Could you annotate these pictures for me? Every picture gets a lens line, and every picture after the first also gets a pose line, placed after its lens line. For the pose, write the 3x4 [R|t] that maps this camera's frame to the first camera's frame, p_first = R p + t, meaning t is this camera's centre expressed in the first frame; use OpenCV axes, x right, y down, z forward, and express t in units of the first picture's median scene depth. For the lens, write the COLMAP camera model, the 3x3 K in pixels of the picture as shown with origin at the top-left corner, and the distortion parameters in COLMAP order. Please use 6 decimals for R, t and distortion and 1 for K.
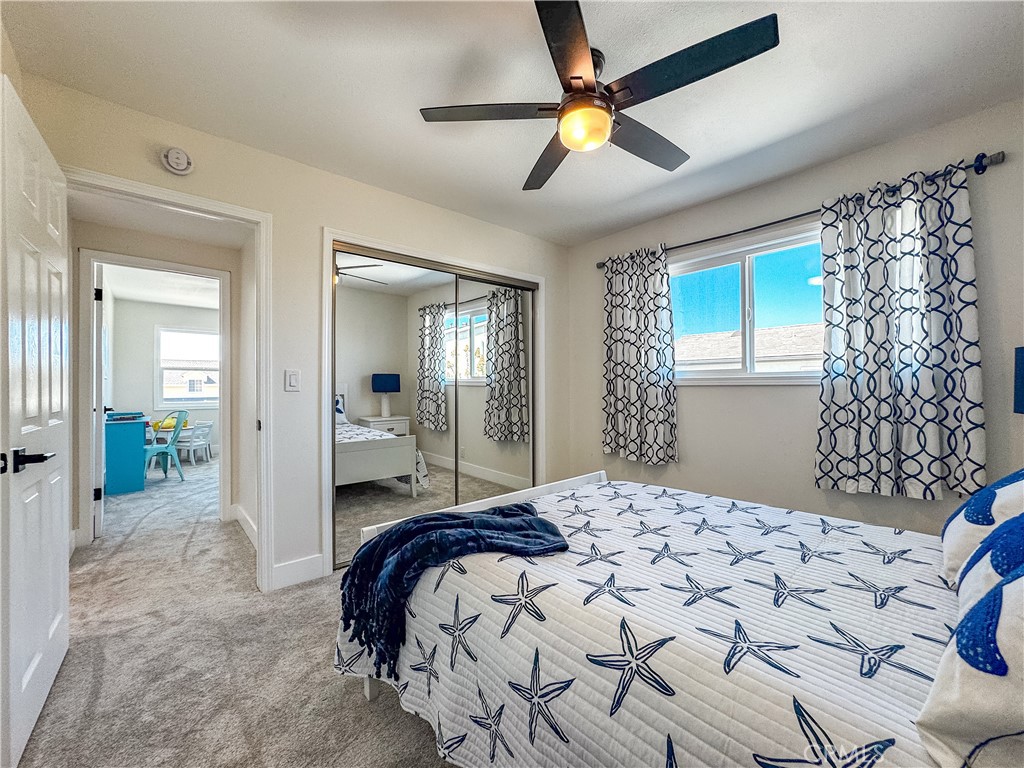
lens RADIAL K [[420.1, 0, 509.7], [0, 420.1, 385.5], [0, 0, 1]] dist [-0.039483, 0.013802]
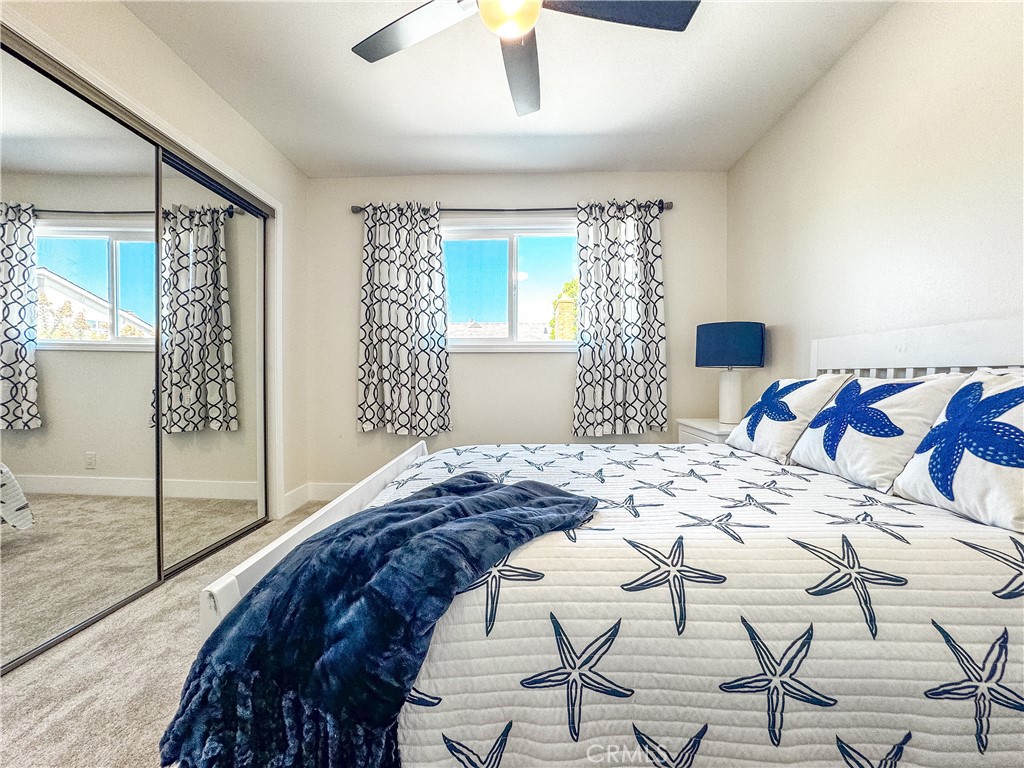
lens RADIAL K [[416.7, 0, 512.0], [0, 416.7, 384.0], [0, 0, 1]] dist [-0.042520, 0.018610]
pose [[0.674977, -0.005133, 0.737821, -0.209731], [-0.004966, 0.999922, 0.011499, 0.060055], [-0.737822, -0.011425, 0.674898, 0.230356]]
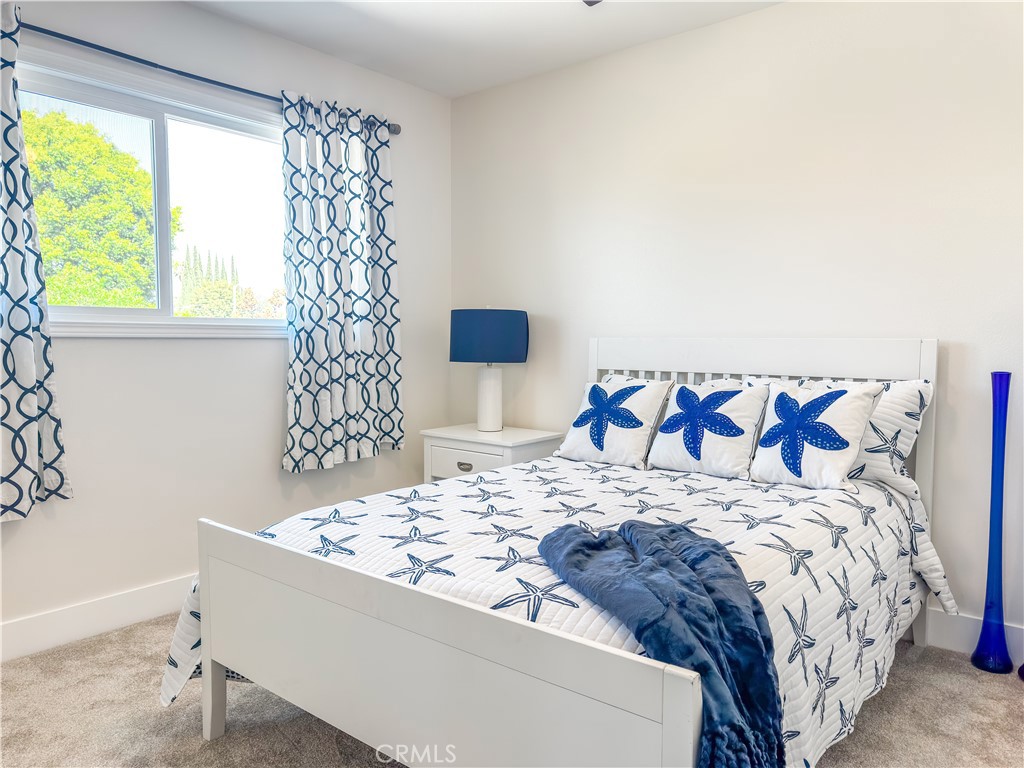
lens RADIAL K [[727.6, 0, 517.5], [0, 727.6, 388.6], [0, 0, 1]] dist [0.016595, 0.004052]
pose [[-0.167058, -0.058637, 0.984202, -0.477548], [-0.001189, 0.998241, 0.059272, 0.008216], [-0.985946, 0.008732, -0.166834, 0.604480]]
